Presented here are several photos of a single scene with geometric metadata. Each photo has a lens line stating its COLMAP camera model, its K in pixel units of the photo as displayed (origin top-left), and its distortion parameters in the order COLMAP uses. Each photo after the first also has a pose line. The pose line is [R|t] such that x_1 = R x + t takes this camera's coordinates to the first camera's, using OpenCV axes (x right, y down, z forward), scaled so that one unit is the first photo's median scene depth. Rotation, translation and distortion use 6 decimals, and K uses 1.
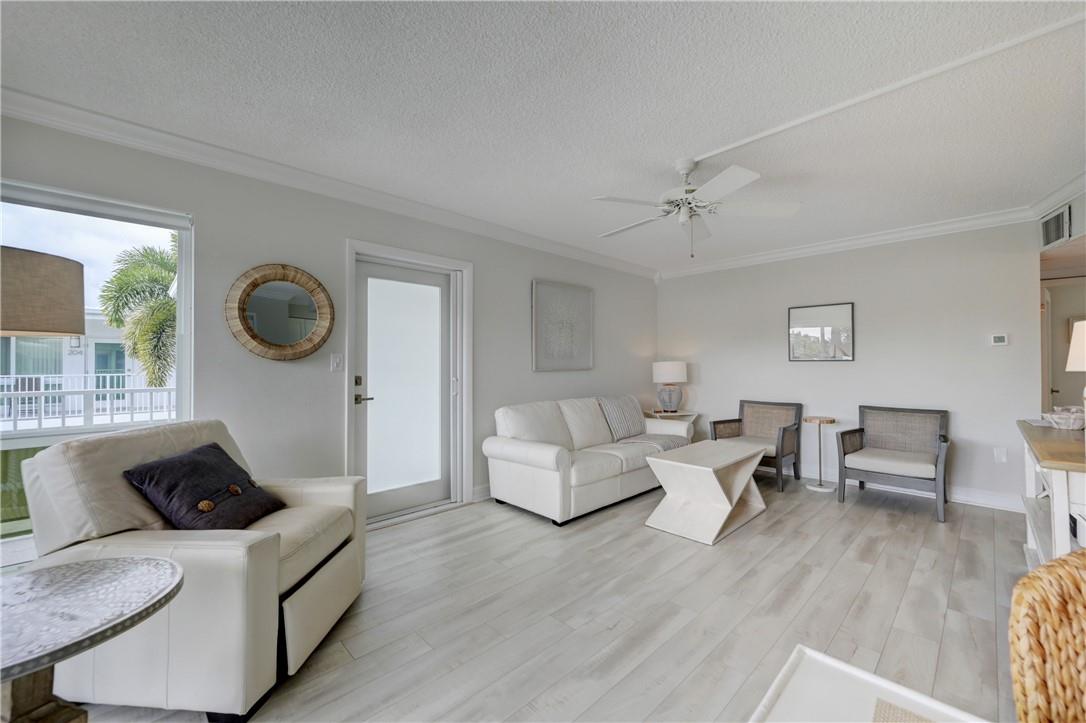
lens RADIAL K [[432.6, 0, 545.1], [0, 432.6, 364.9], [0, 0, 1]] dist [-0.000248, 0.000018]
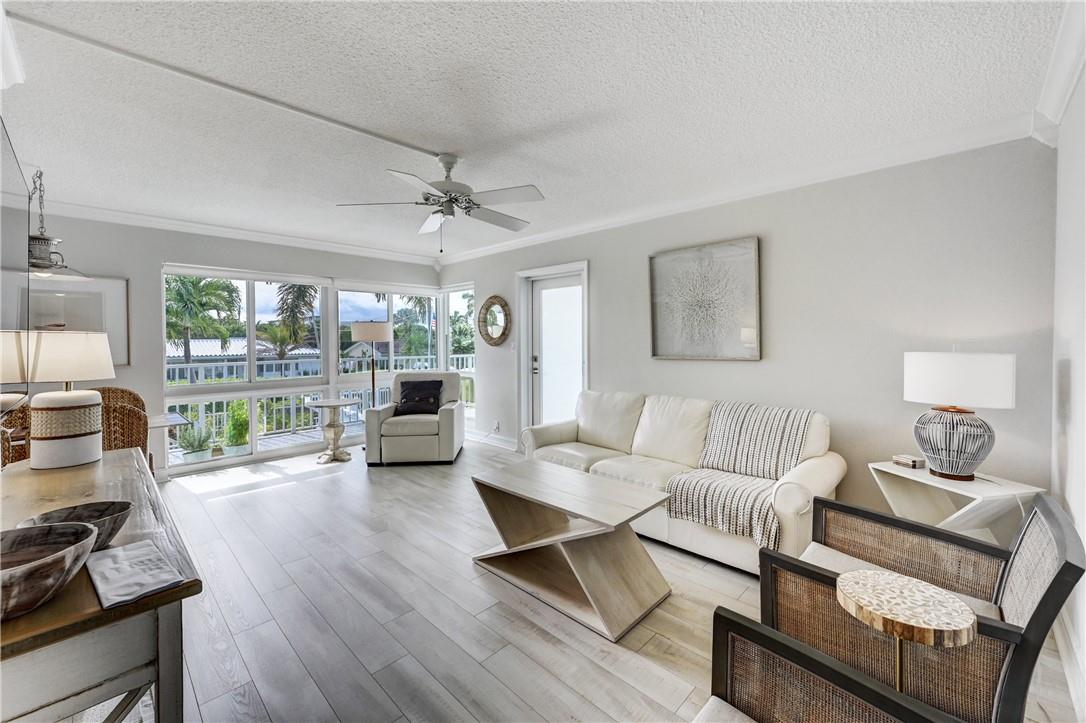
lens RADIAL K [[433.0, 0, 540.4], [0, 433.0, 346.6], [0, 0, 1]] dist [-0.001349, -0.000077]
pose [[0.022168, 0.021946, -0.999513, 1.172158], [0.010807, 0.999695, 0.022190, -0.043434], [0.999696, -0.011294, 0.021924, 1.031033]]
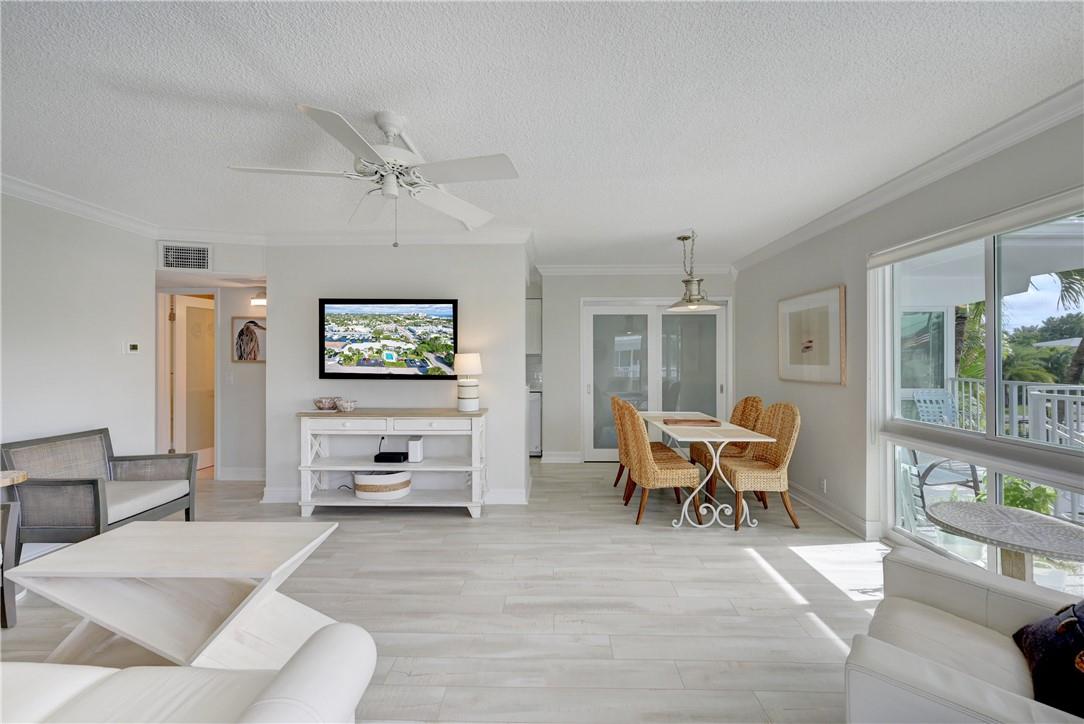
lens RADIAL K [[425.4, 0, 548.9], [0, 425.4, 357.8], [0, 0, 1]] dist [0.000345, 0.000240]
pose [[-0.707209, 0.005338, 0.706984, -0.349948], [-0.001524, 0.999958, -0.009074, -0.031220], [-0.707003, -0.007495, -0.707171, 1.146601]]
